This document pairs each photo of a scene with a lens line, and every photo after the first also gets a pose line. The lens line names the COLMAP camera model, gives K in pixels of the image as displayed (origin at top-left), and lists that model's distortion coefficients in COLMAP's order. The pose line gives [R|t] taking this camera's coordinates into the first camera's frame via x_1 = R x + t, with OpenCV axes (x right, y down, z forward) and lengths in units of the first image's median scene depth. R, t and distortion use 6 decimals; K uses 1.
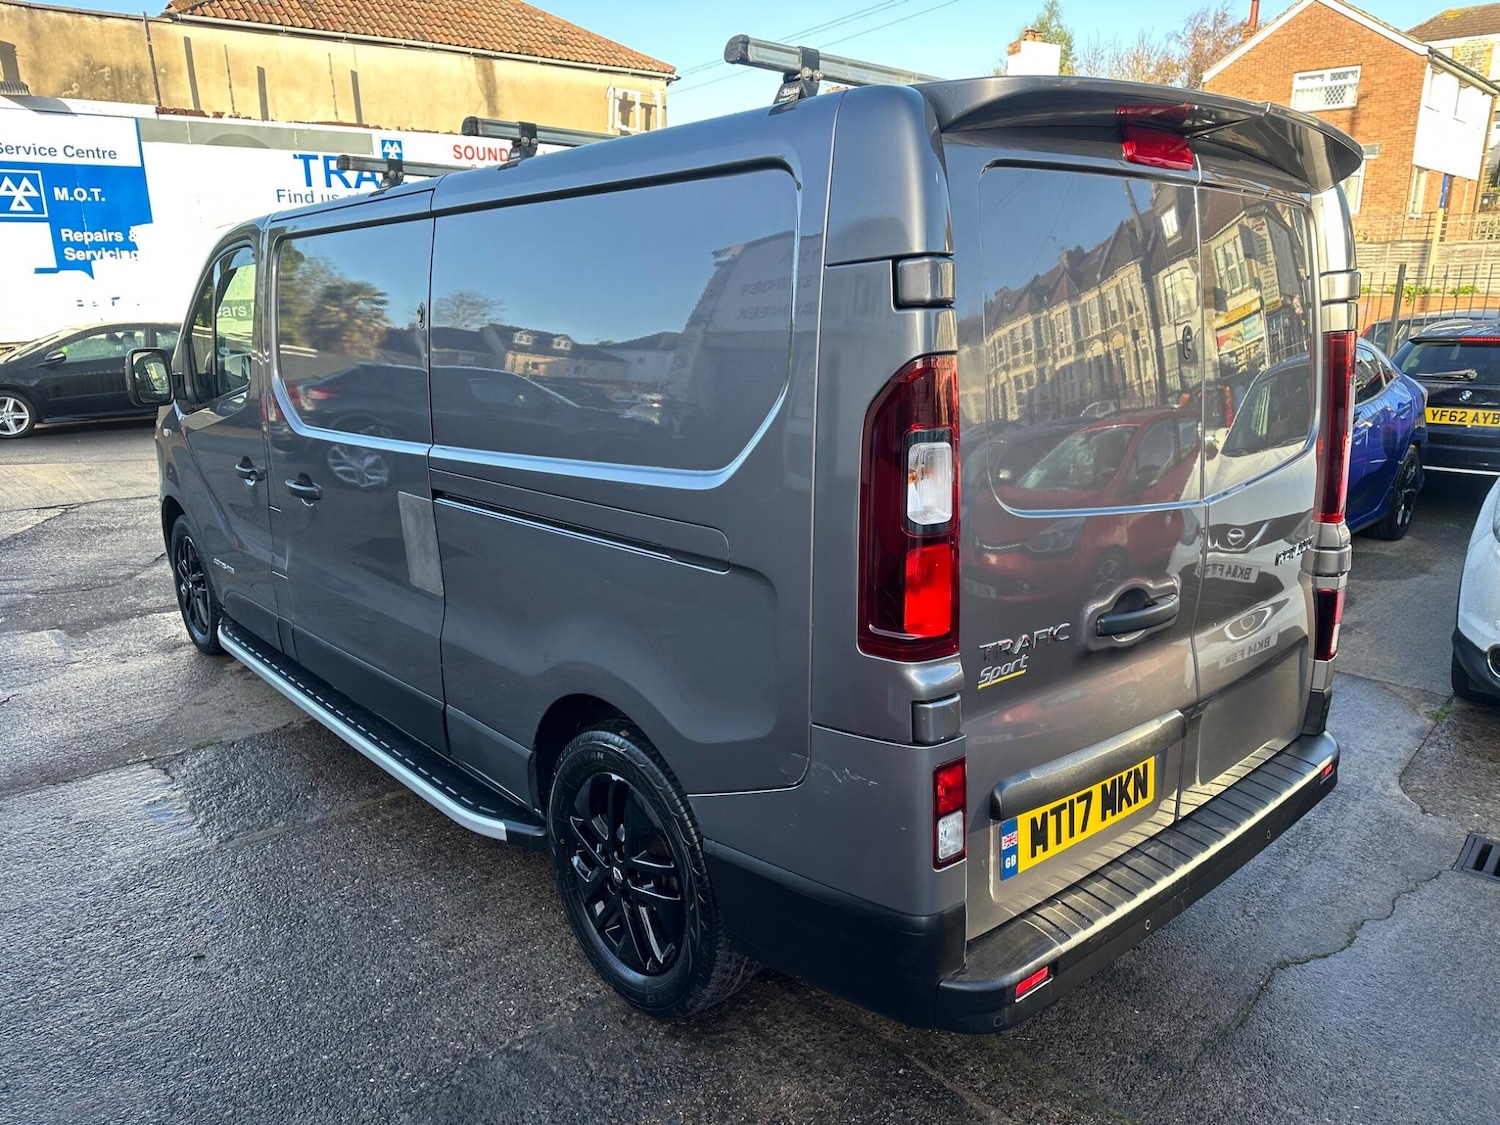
lens RADIAL K [[1056.4, 0, 744.7], [0, 1056.4, 566.9], [0, 0, 1]] dist [0.029813, -0.031349]
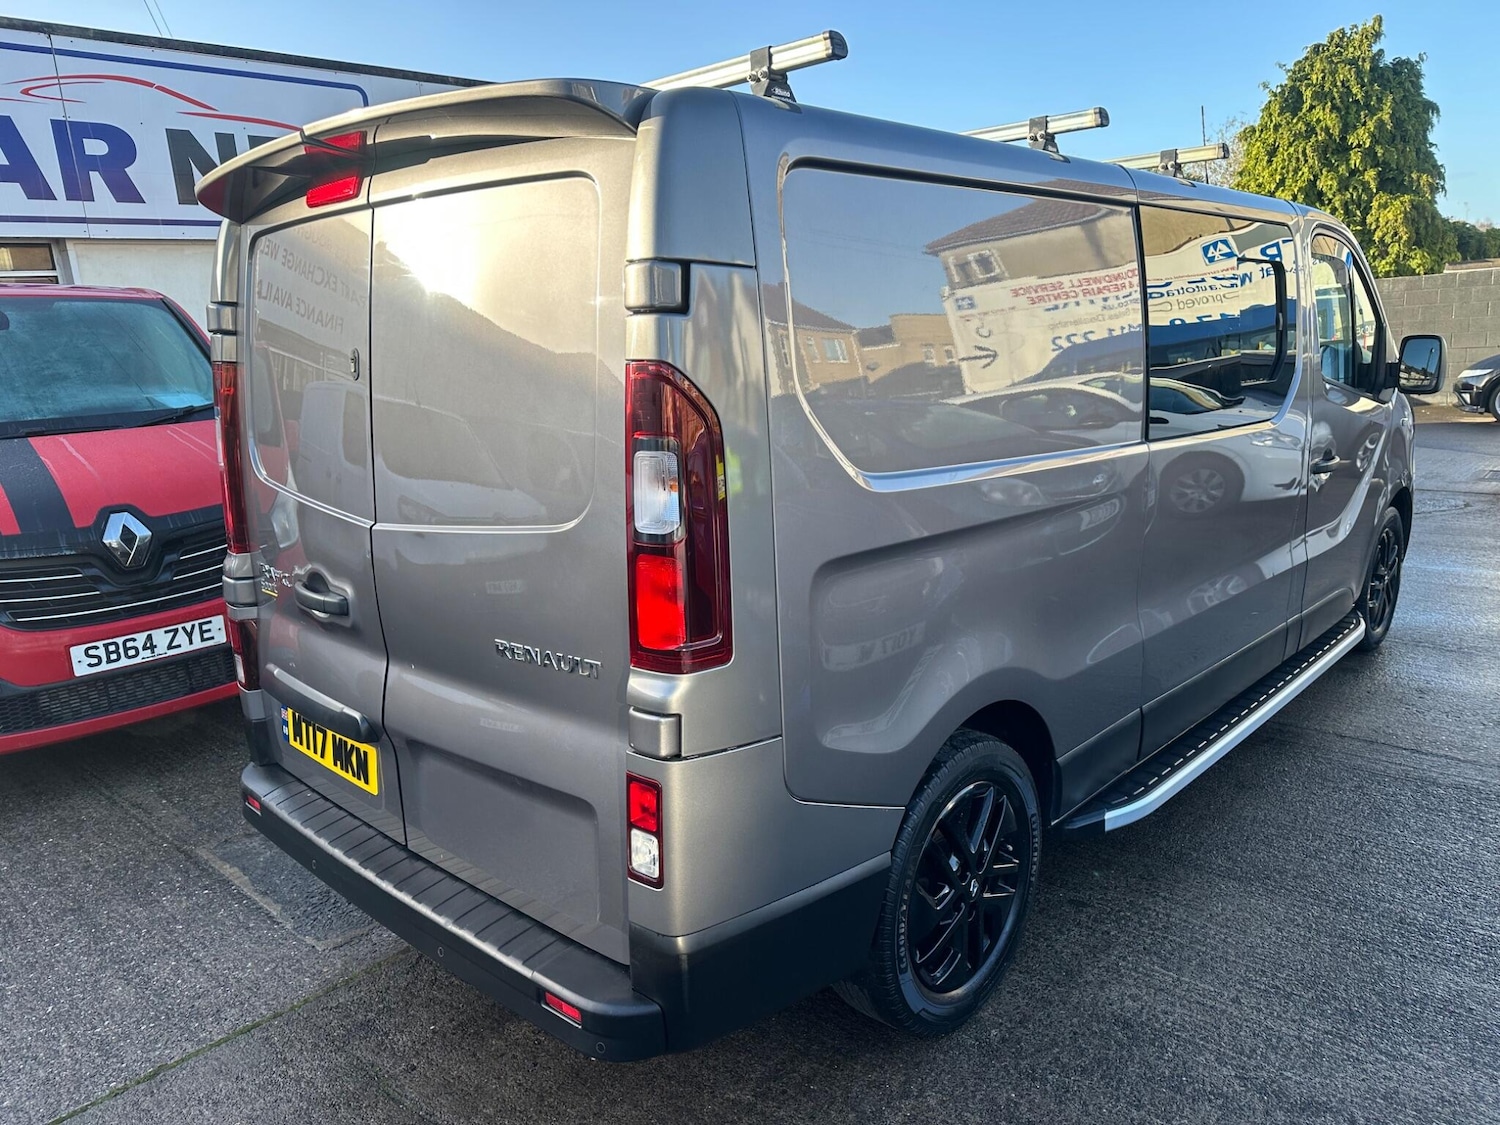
lens RADIAL K [[1056.4, 0, 761.0], [0, 1056.4, 565.9], [0, 0, 1]] dist [0.029813, -0.031349]
pose [[0.105904, 0.220481, -0.969625, 1.111371], [-0.203386, 0.959297, 0.195919, -0.225441], [0.973354, 0.176459, 0.146436, 0.937255]]
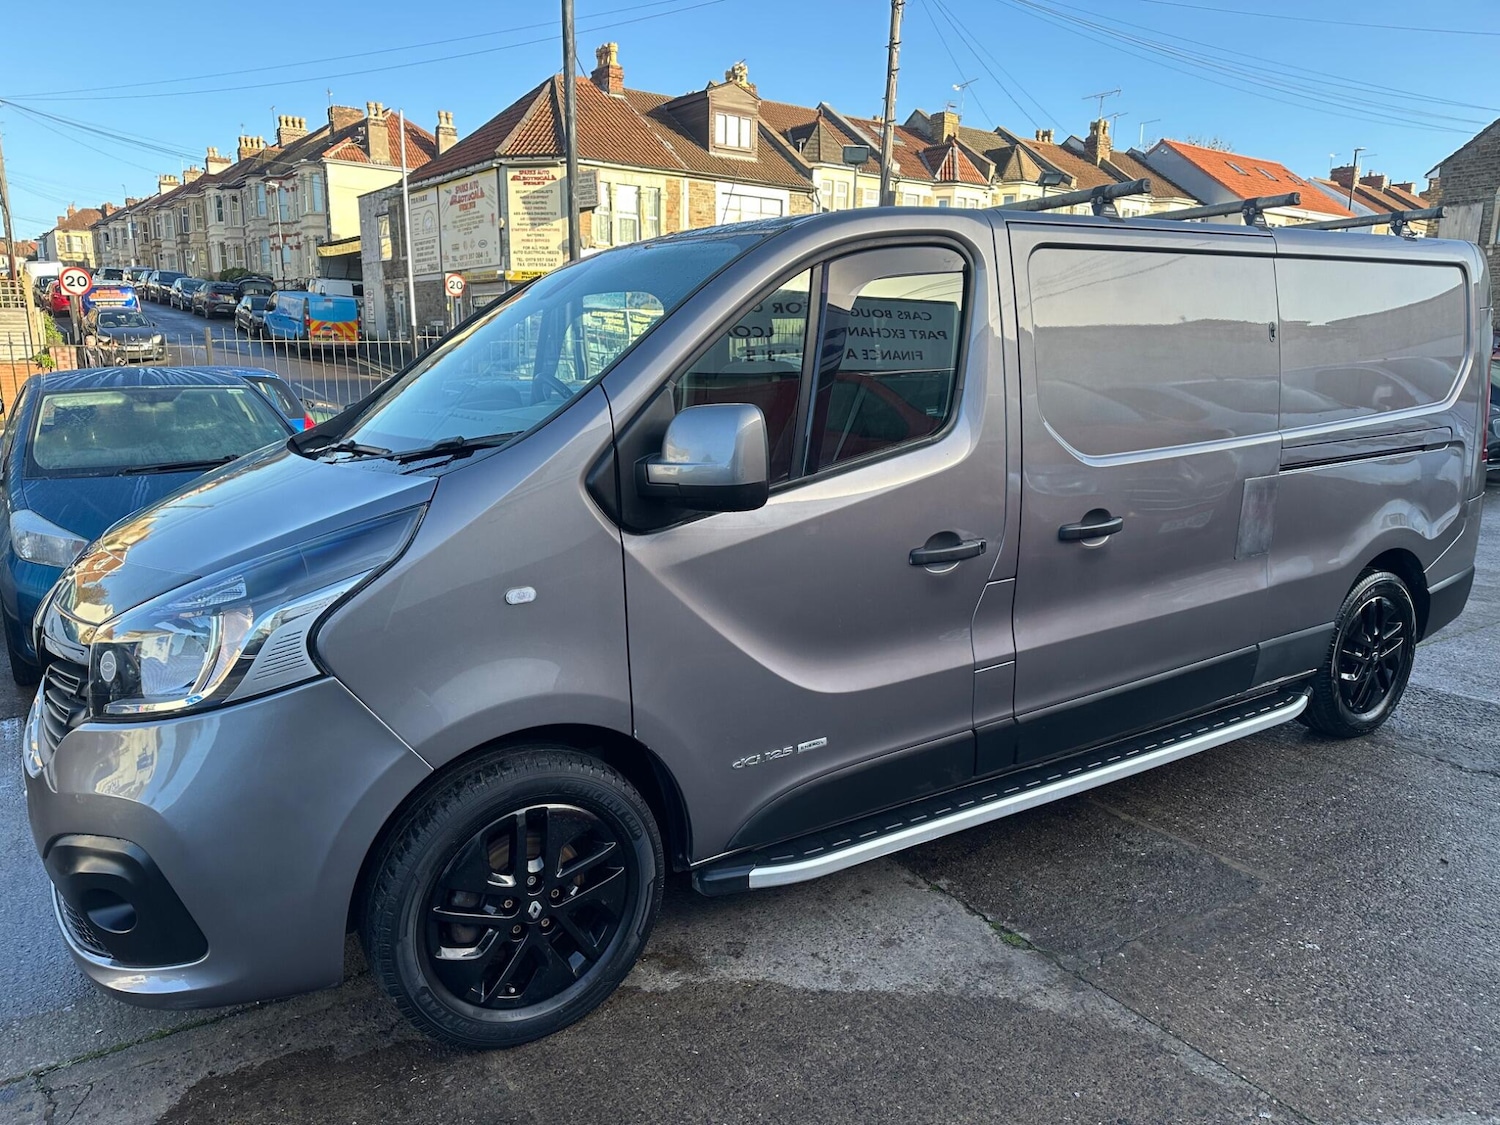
lens RADIAL K [[1056.4, 0, 753.8], [0, 1056.4, 561.1], [0, 0, 1]] dist [0.029813, -0.031349]
pose [[0.154839, -0.185589, 0.970351, -1.642112], [0.255455, 0.956315, 0.142142, -0.303650], [-0.954341, 0.225872, 0.195485, 1.363561]]
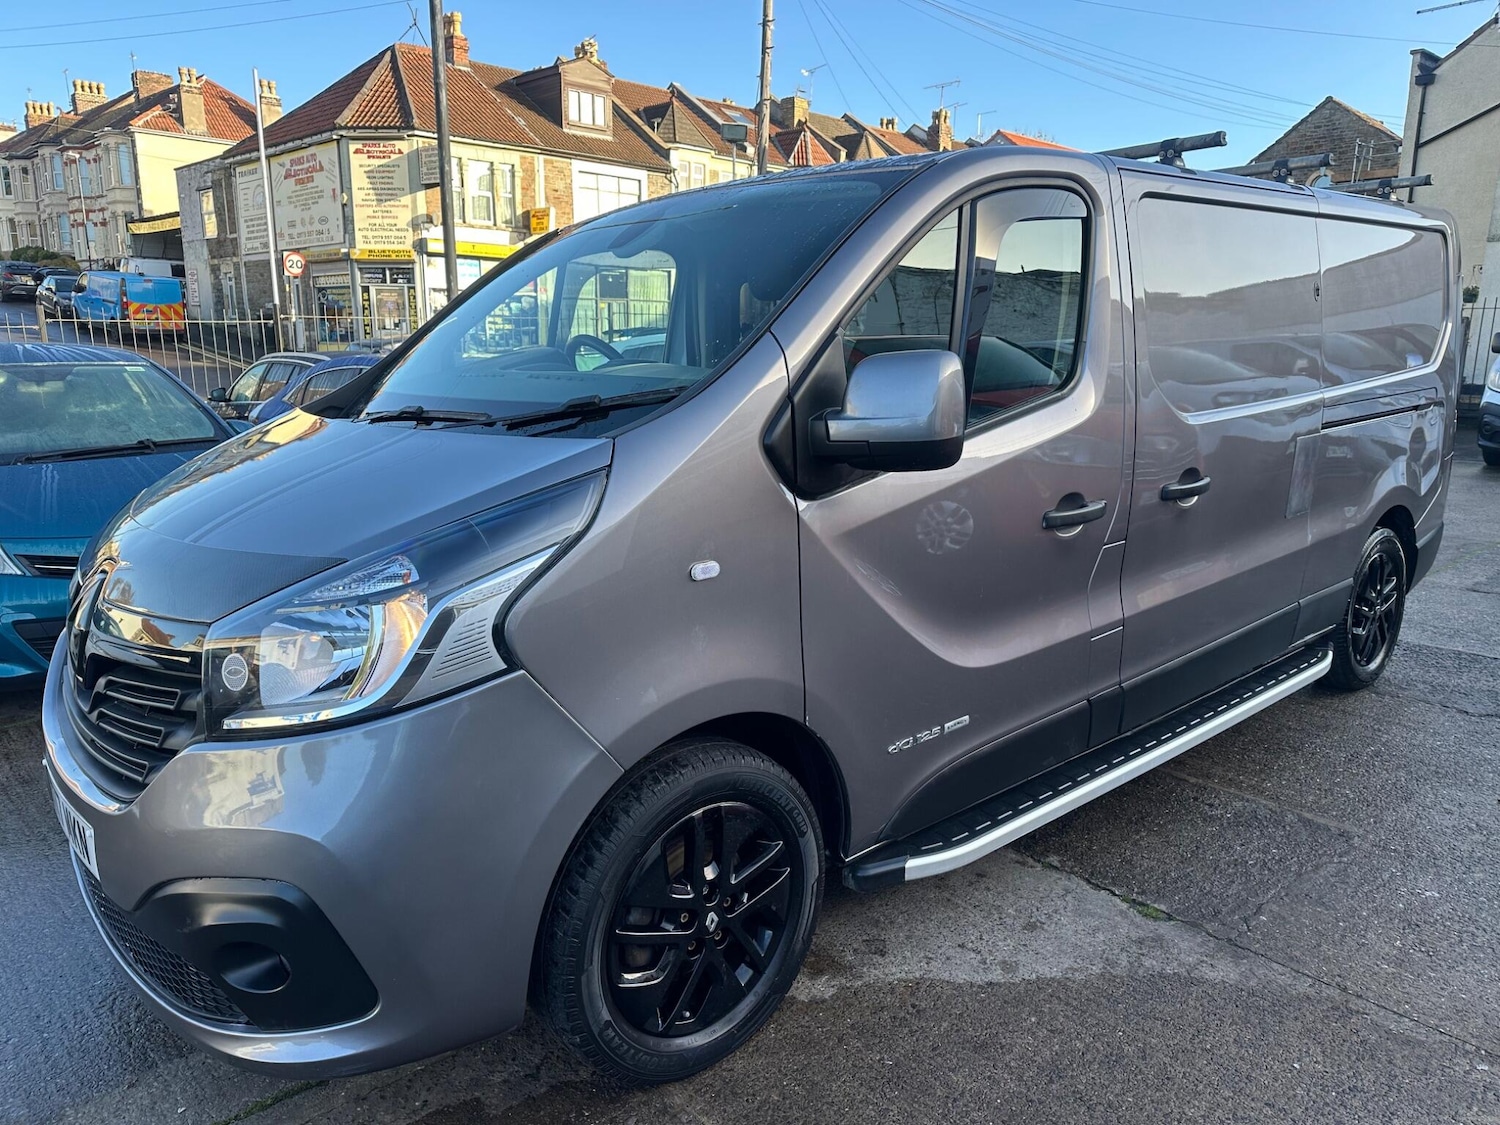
lens RADIAL K [[1056.4, 0, 756.7], [0, 1056.4, 562.5], [0, 0, 1]] dist [0.029813, -0.031349]
pose [[0.005820, -0.201361, 0.979500, -1.589291], [0.262671, 0.945428, 0.192796, -0.341376], [-0.964868, 0.256164, 0.058394, 1.612859]]
